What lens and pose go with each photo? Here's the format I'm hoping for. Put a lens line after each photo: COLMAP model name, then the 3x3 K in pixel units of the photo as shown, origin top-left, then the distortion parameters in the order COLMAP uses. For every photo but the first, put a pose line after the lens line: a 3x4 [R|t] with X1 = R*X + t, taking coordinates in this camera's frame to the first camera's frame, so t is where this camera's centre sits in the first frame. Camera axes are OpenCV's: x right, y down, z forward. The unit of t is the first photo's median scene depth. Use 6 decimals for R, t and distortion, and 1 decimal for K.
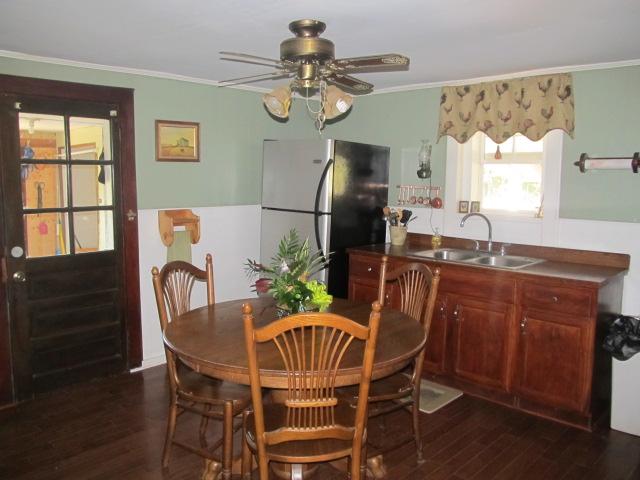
lens RADIAL K [[533.7, 0, 320.2], [0, 533.7, 240.4], [0, 0, 1]] dist [-0.059278, -0.004729]
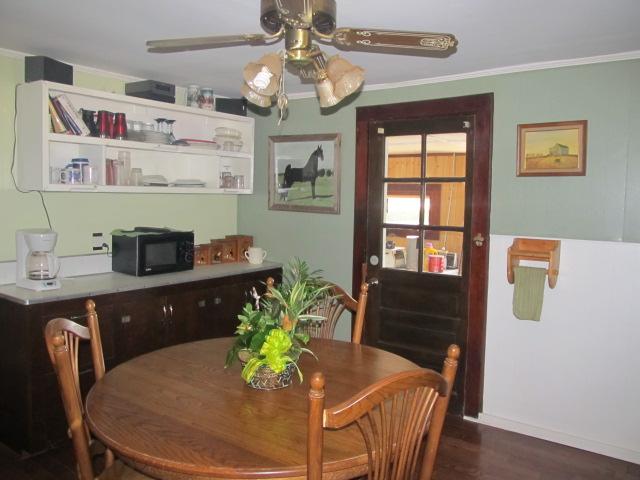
lens RADIAL K [[533.7, 0, 320.3], [0, 533.7, 239.0], [0, 0, 1]] dist [-0.059278, -0.004729]
pose [[0.107655, 0.067957, -0.991863, 0.472764], [-0.135152, 0.989400, 0.053119, -0.059528], [0.984959, 0.128334, 0.115698, 0.644181]]
